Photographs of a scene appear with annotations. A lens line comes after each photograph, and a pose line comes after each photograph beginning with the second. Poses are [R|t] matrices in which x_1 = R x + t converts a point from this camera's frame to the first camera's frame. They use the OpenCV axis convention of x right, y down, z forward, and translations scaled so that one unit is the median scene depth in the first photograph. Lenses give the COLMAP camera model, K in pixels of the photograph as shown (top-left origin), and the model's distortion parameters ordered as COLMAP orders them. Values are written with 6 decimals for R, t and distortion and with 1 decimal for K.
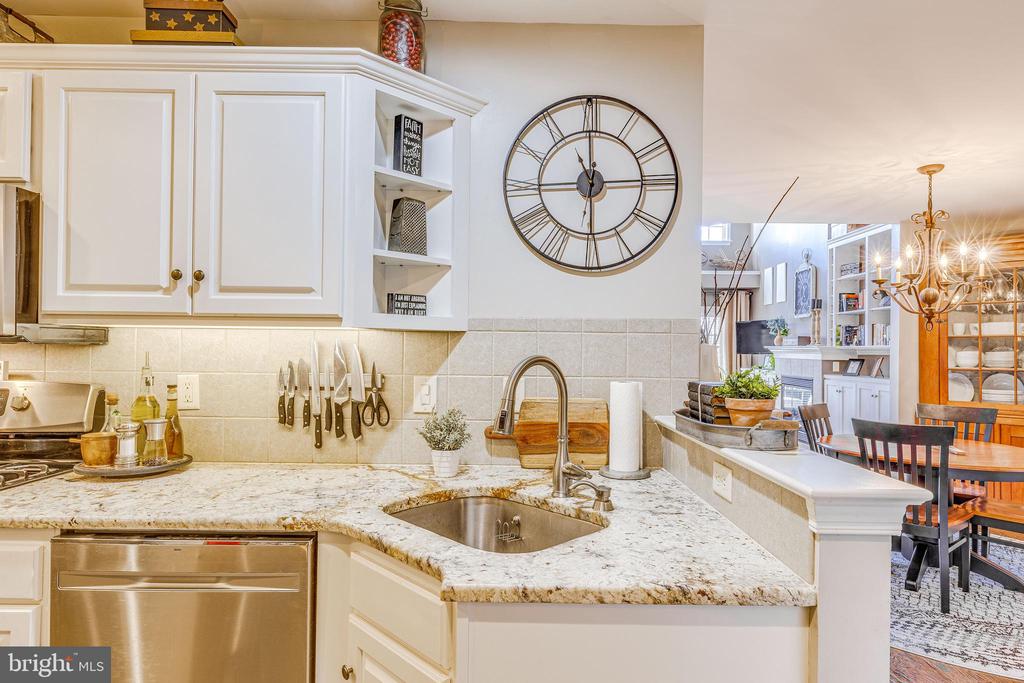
lens RADIAL K [[579.1, 0, 521.3], [0, 579.1, 344.3], [0, 0, 1]] dist [0.006565, 0.001376]
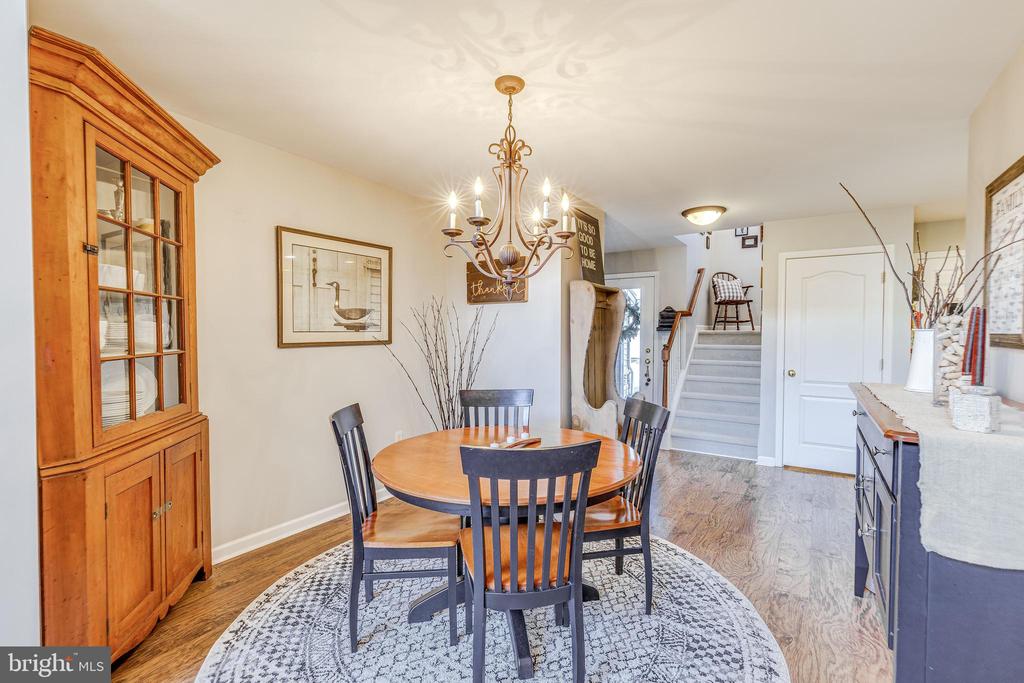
lens RADIAL K [[460.1, 0, 524.8], [0, 460.1, 343.9], [0, 0, 1]] dist [0.000800, -0.001525]
pose [[-0.847554, -0.030953, 0.529805, 0.358180], [-0.024355, 0.999514, 0.019434, 0.020930], [-0.530149, 0.003568, -0.847897, 1.482424]]
